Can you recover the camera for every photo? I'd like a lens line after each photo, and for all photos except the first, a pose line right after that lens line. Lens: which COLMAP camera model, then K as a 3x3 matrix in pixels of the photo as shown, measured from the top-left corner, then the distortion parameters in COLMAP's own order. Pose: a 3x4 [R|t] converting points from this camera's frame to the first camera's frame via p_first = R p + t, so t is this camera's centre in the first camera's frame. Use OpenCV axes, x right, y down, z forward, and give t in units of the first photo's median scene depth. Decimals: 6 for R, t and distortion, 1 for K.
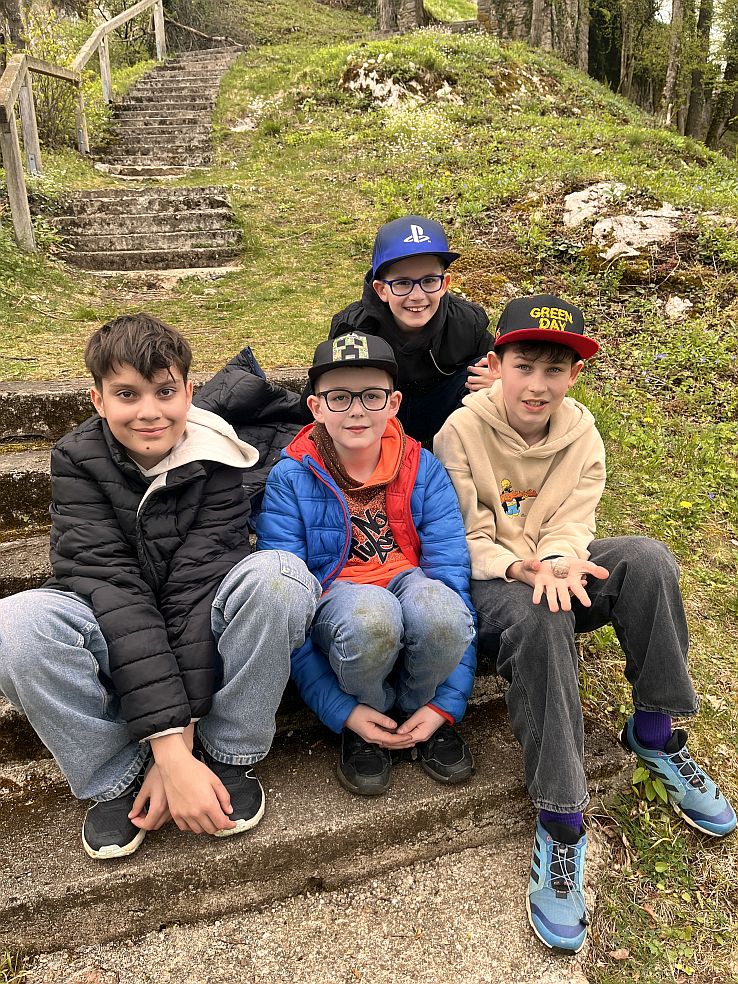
lens RADIAL K [[742.6, 0, 368.5], [0, 742.6, 507.3], [0, 0, 1]] dist [0.009677, -0.021718]
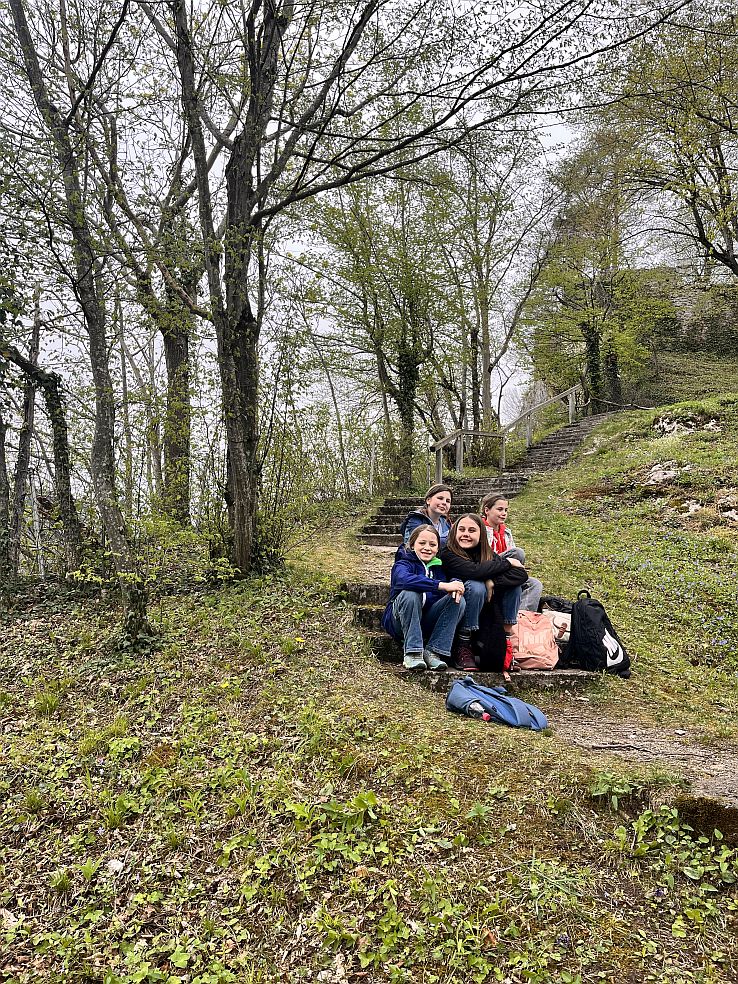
lens RADIAL K [[738.2, 0, 369.3], [0, 738.2, 497.0], [0, 0, 1]] dist [0.070605, -0.098026]
pose [[0.782178, -0.028338, -0.622410, 0.549888], [-0.236702, 0.910553, -0.338918, 0.341478], [0.576341, 0.412420, 0.705507, -0.563864]]
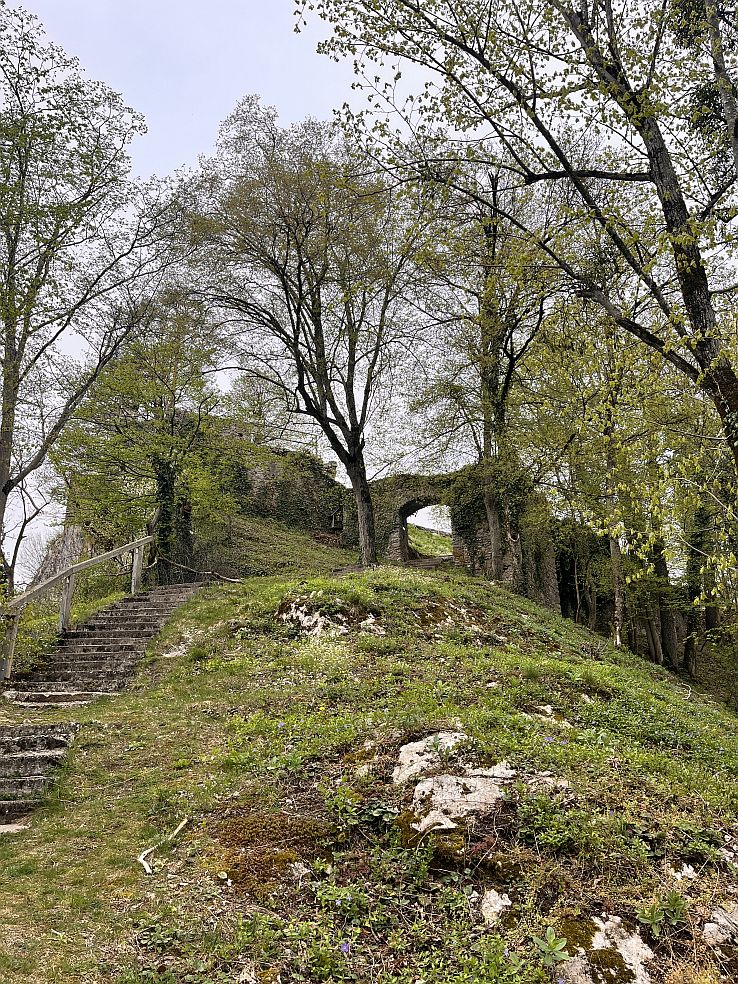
lens RADIAL K [[738.2, 0, 365.4], [0, 738.2, 491.7], [0, 0, 1]] dist [0.070605, -0.098026]
pose [[0.998629, -0.005949, -0.052005, 0.156599], [-0.027066, 0.791701, -0.610308, -0.062546], [0.044803, 0.610879, 0.790455, 0.049808]]
